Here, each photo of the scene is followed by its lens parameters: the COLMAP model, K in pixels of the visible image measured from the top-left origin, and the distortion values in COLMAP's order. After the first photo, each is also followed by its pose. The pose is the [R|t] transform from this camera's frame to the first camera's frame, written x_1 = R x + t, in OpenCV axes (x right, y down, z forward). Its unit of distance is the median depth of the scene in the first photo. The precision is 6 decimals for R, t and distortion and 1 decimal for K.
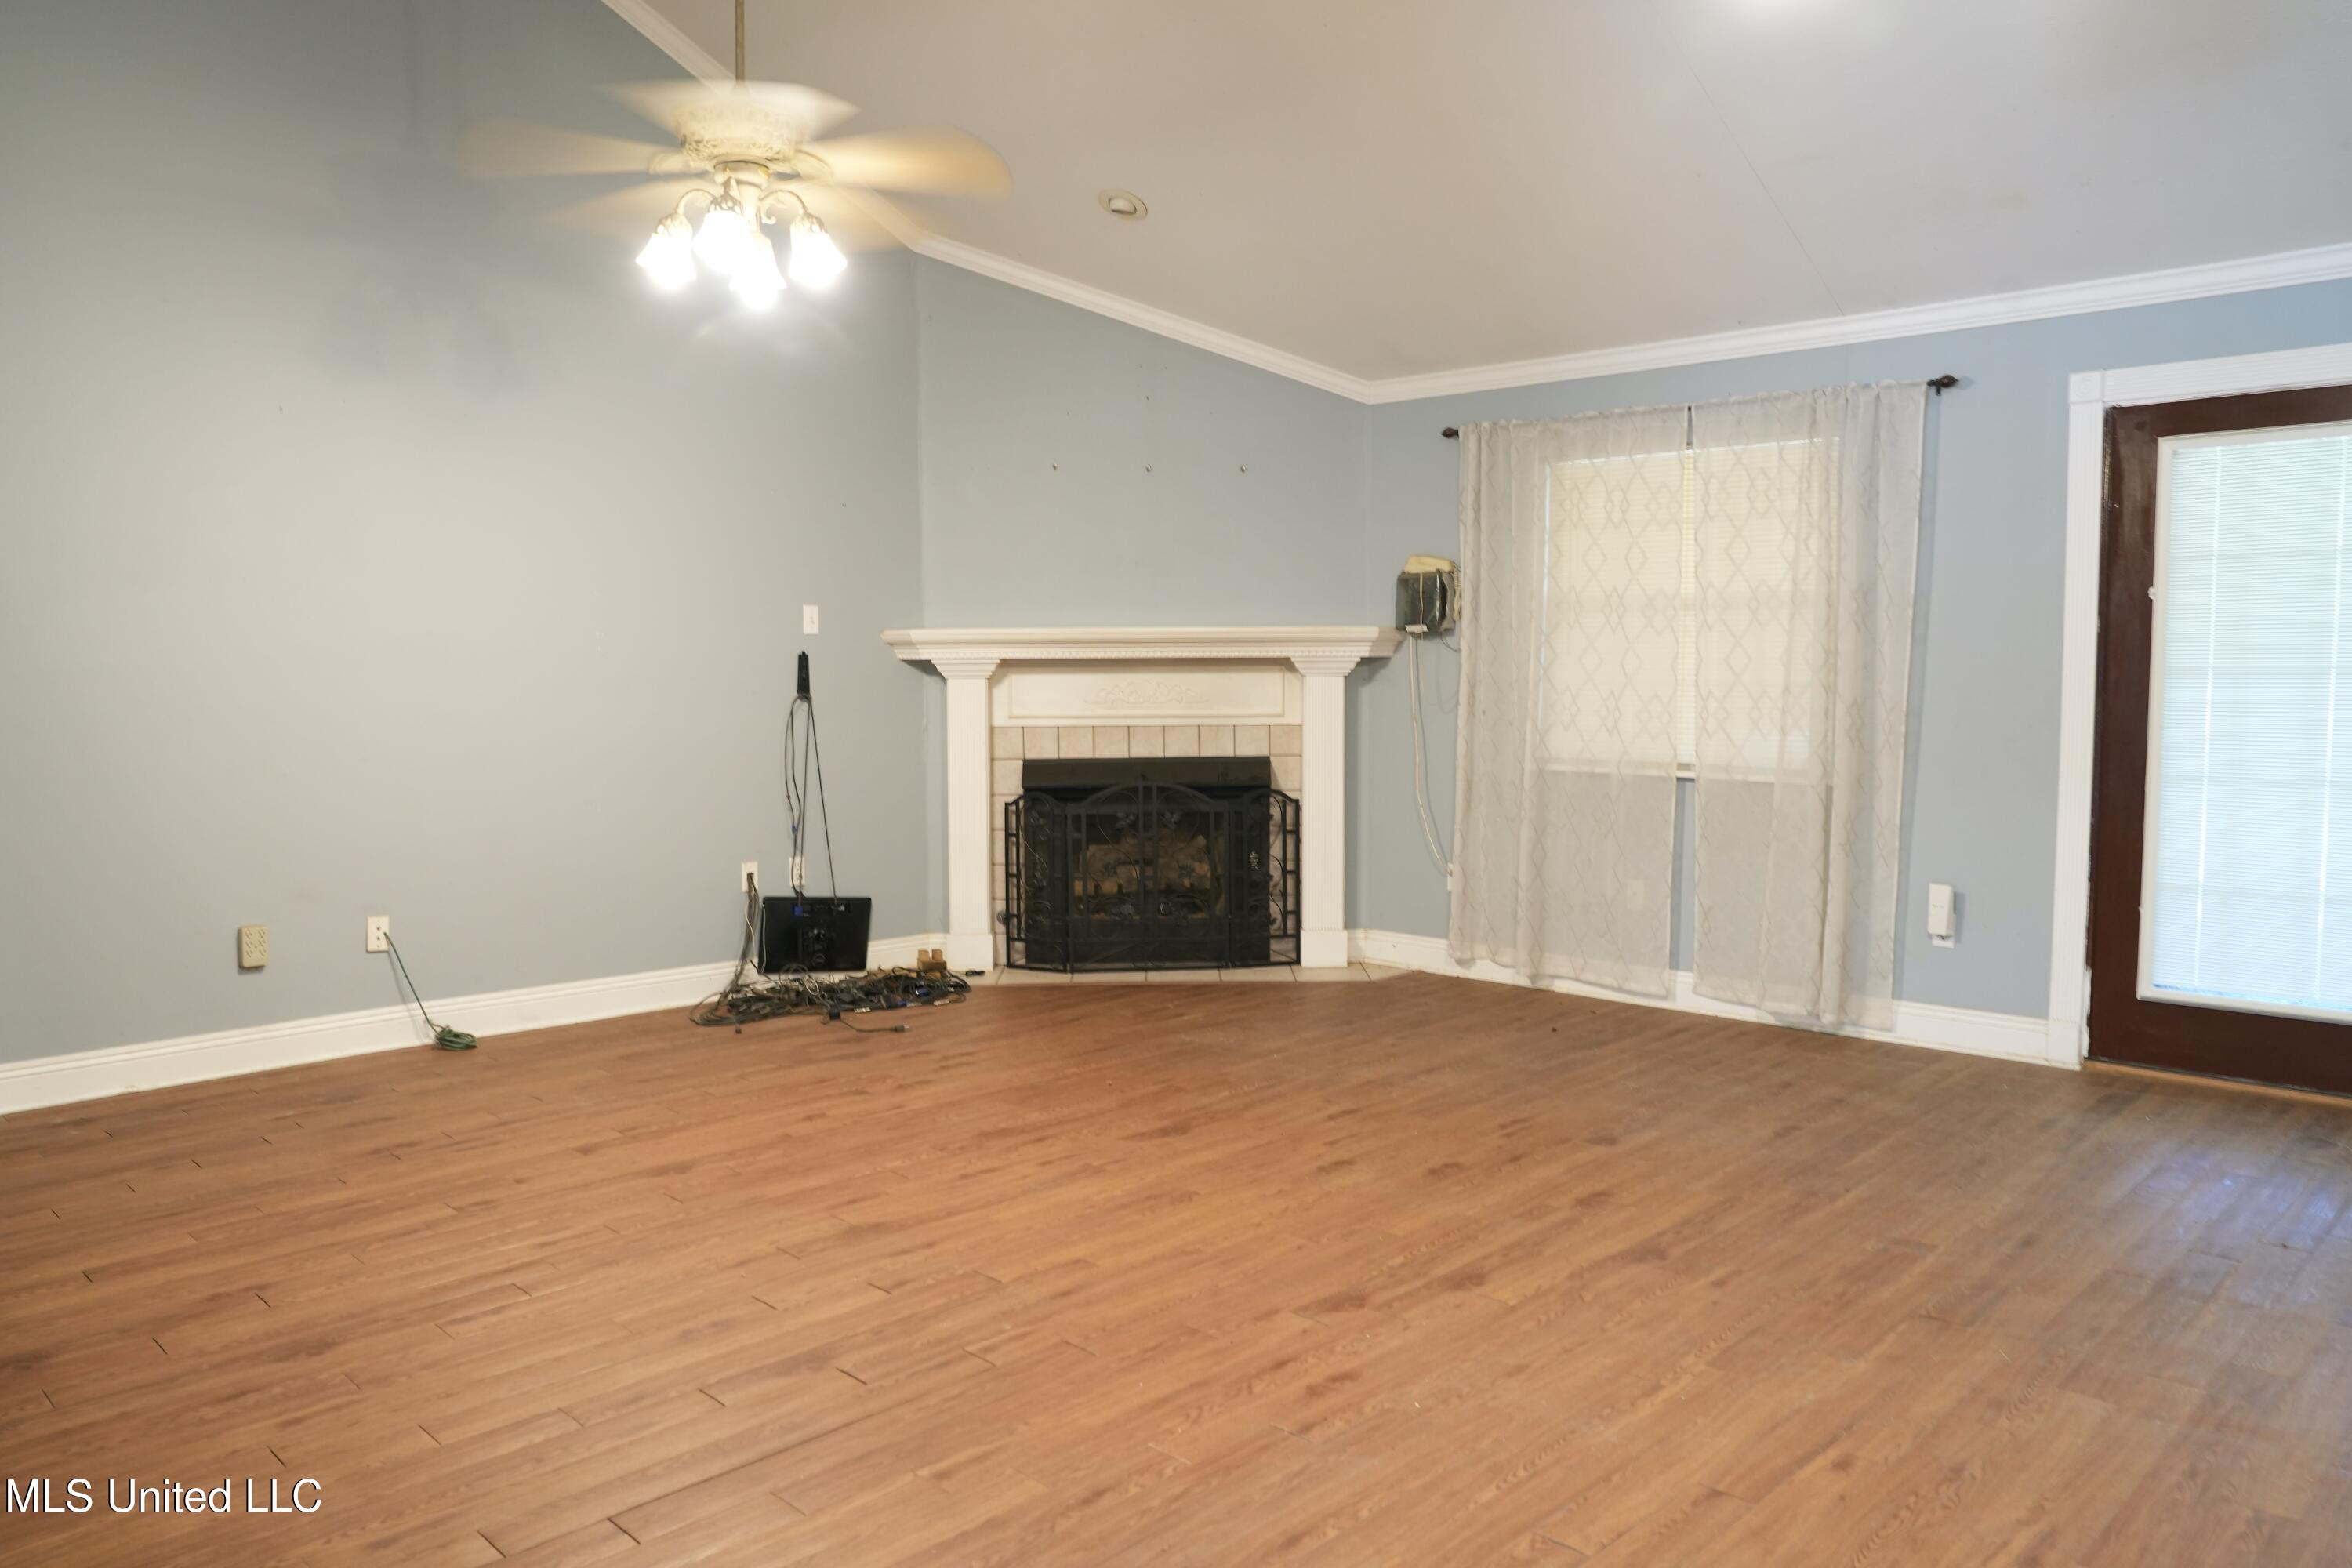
lens RADIAL K [[1658.7, 0, 1157.5], [0, 1658.7, 794.2], [0, 0, 1]] dist [-0.106208, 0.086130]
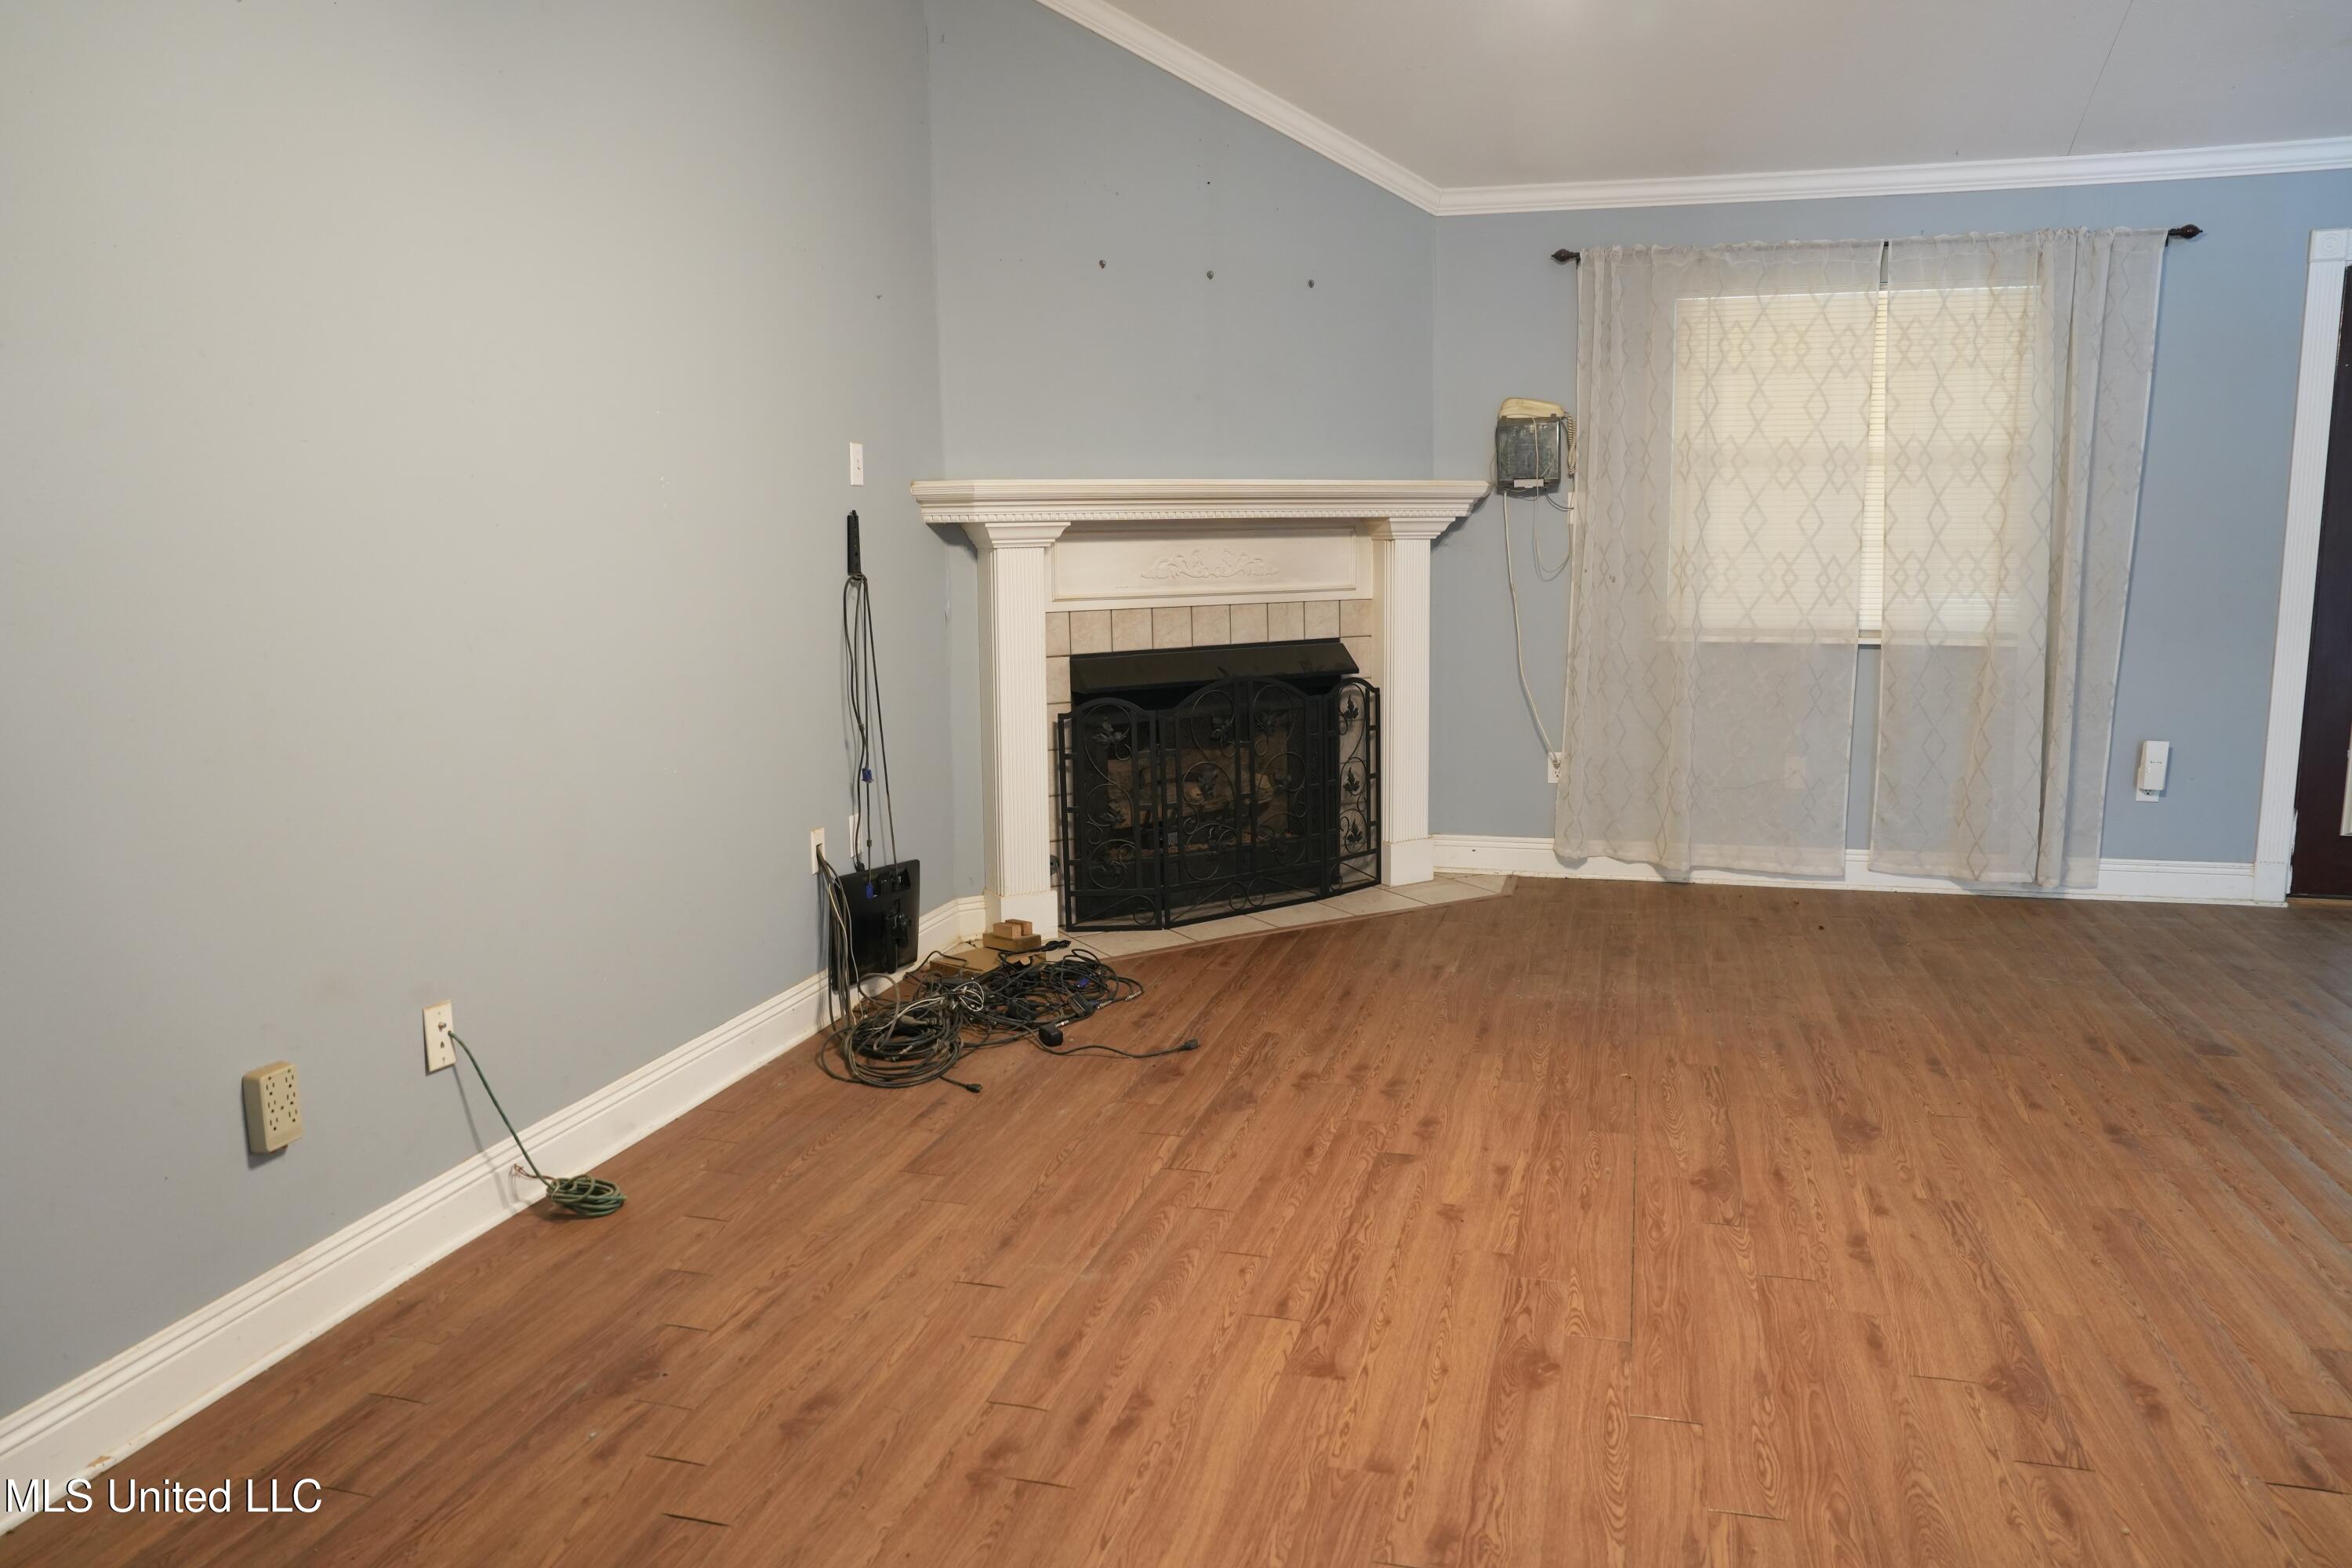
lens RADIAL K [[1613.2, 0, 1176.0], [0, 1613.2, 784.0], [0, 0, 1]] dist [-0.106014, 0.080732]
pose [[0.872941, -0.083454, 0.480635, -0.468916], [0.048937, 0.995269, 0.083930, -0.026192], [-0.485365, -0.049745, 0.872895, 0.396136]]
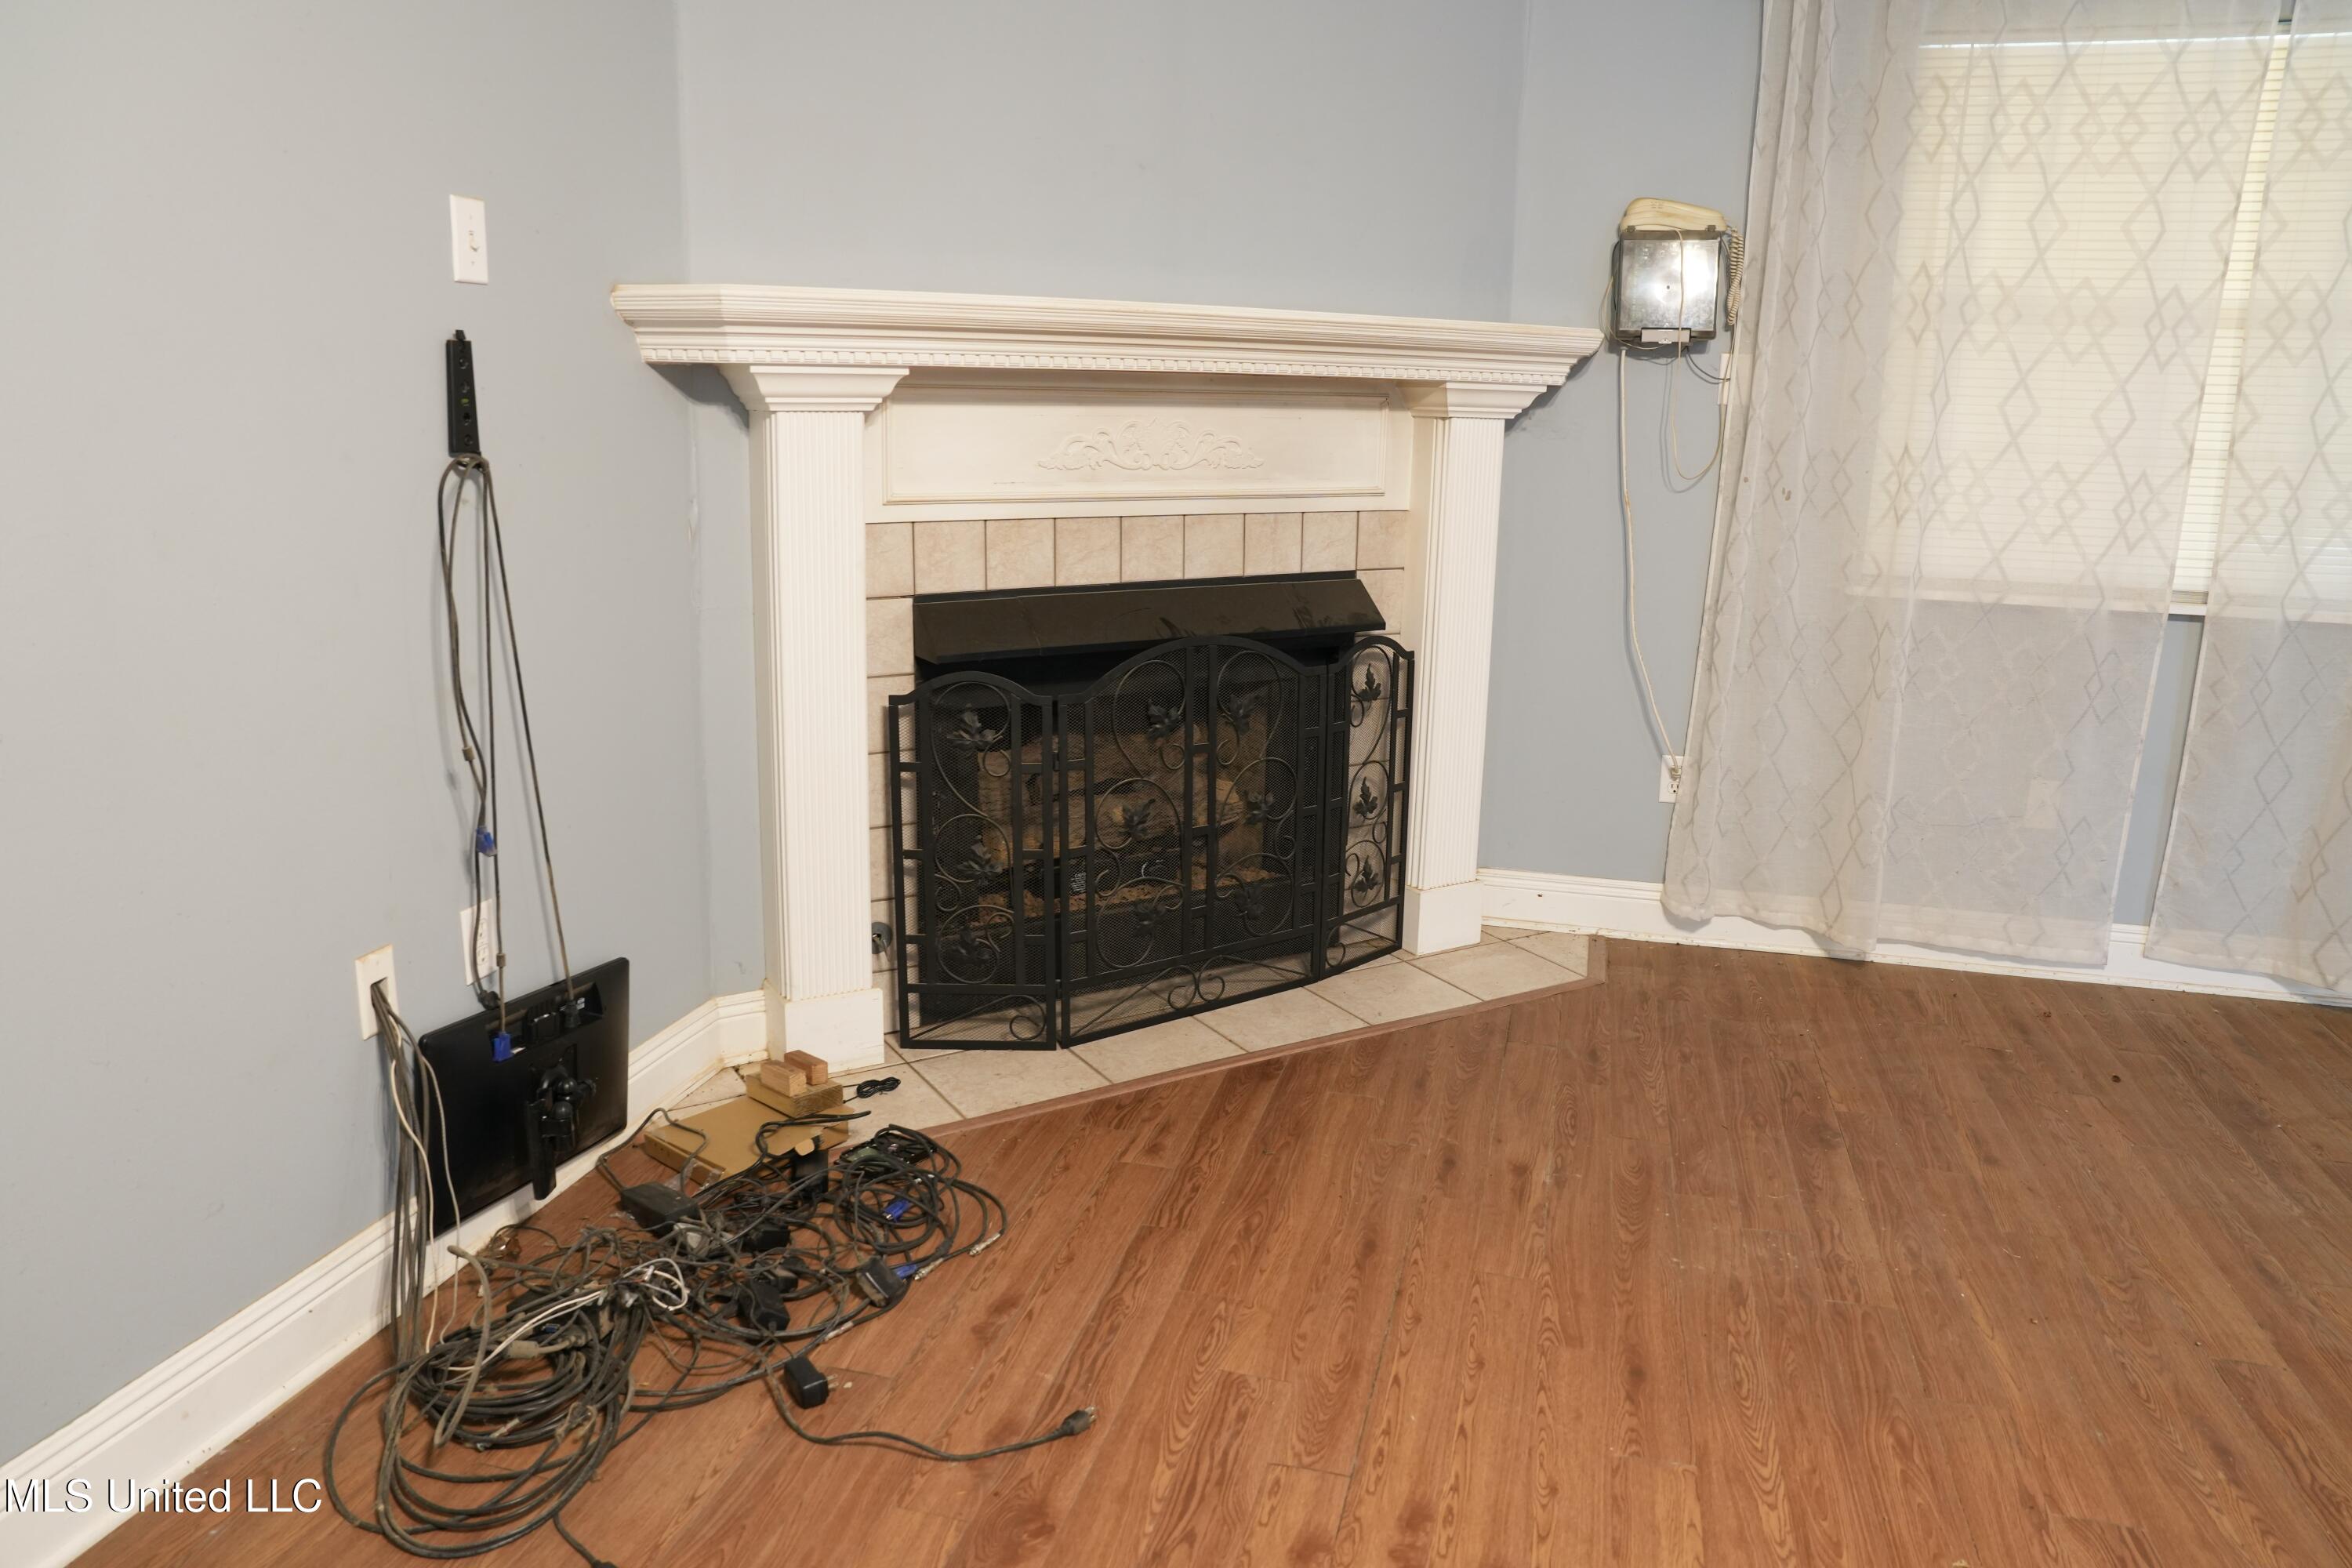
lens RADIAL K [[1613.2, 0, 1176.0], [0, 1613.2, 784.0], [0, 0, 1]] dist [-0.106014, 0.080732]
pose [[0.861135, -0.097503, 0.498938, -0.287062], [0.015458, 0.986003, 0.166006, -0.049807], [-0.508141, -0.135241, 0.850590, 0.693829]]
